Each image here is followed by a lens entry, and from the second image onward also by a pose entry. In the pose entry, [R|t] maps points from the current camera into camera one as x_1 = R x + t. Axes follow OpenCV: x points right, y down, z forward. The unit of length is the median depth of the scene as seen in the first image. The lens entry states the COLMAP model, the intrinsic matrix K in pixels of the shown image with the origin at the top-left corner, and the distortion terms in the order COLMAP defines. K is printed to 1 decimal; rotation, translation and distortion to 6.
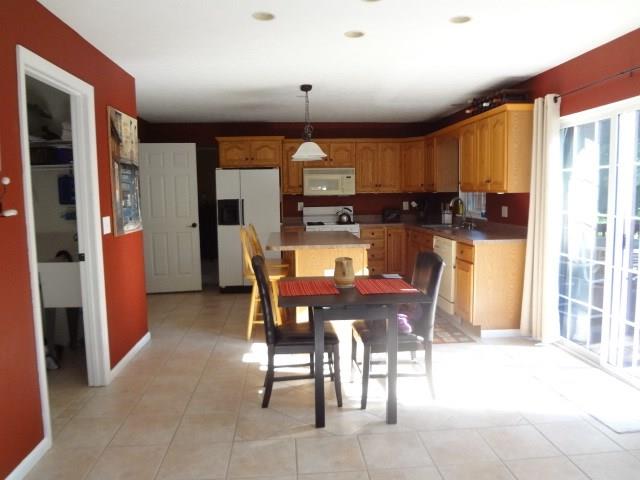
lens RADIAL K [[474.2, 0, 320.1], [0, 474.2, 239.8], [0, 0, 1]] dist [-0.035776, -0.003867]
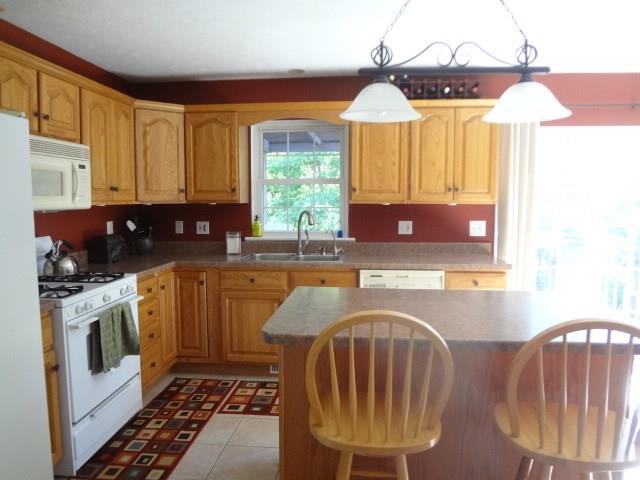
lens RADIAL K [[474.2, 0, 319.4], [0, 474.2, 239.8], [0, 0, 1]] dist [-0.035776, -0.003867]
pose [[0.196939, -0.071400, 0.977812, -0.306679], [0.094501, 0.994083, 0.053555, -0.070717], [-0.975851, 0.081857, 0.202521, 0.717150]]
